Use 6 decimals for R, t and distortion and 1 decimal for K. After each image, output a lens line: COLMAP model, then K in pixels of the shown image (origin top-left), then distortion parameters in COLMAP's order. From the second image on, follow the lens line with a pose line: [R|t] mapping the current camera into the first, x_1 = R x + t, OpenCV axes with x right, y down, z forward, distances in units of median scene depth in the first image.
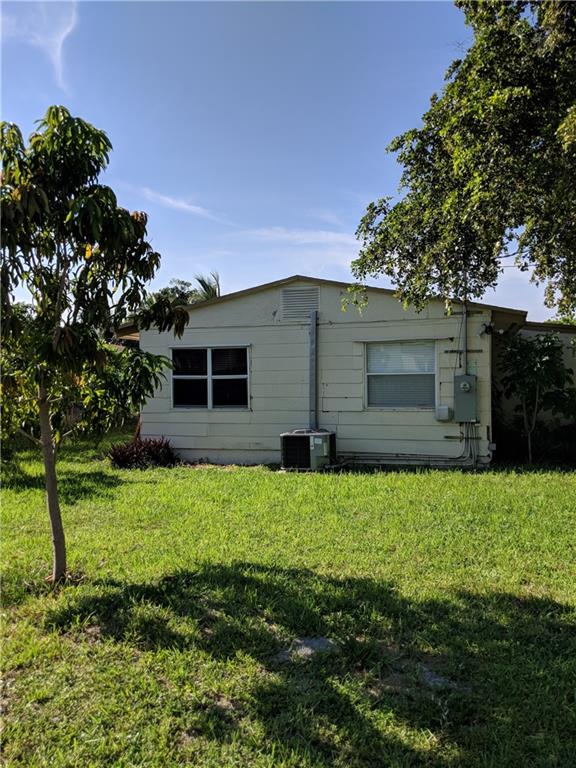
lens RADIAL K [[618.9, 0, 288.1], [0, 618.9, 384.2], [0, 0, 1]] dist [0.039668, -0.057449]
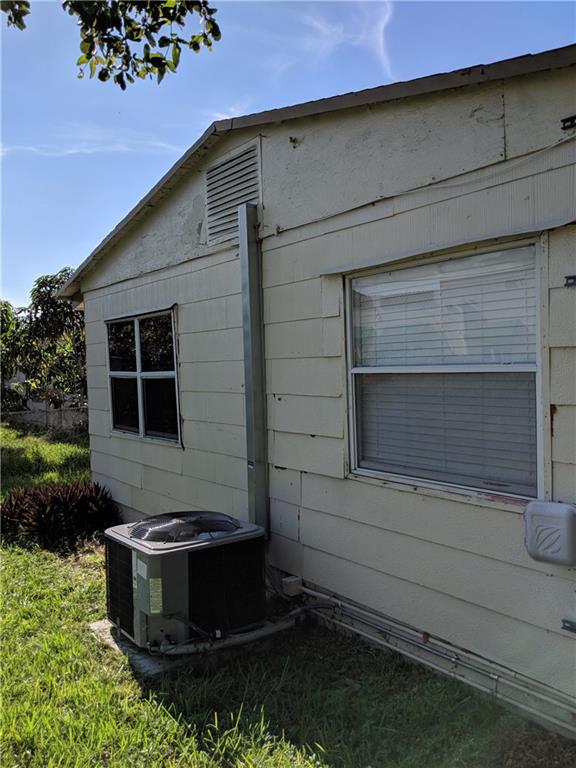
lens RADIAL K [[618.9, 0, 287.6], [0, 618.9, 380.9], [0, 0, 1]] dist [0.039668, -0.057449]
pose [[0.855881, 0.011613, -0.517043, 0.256617], [-0.009463, 0.999932, 0.006794, -0.011810], [0.517087, -0.000922, 0.855932, 0.660615]]
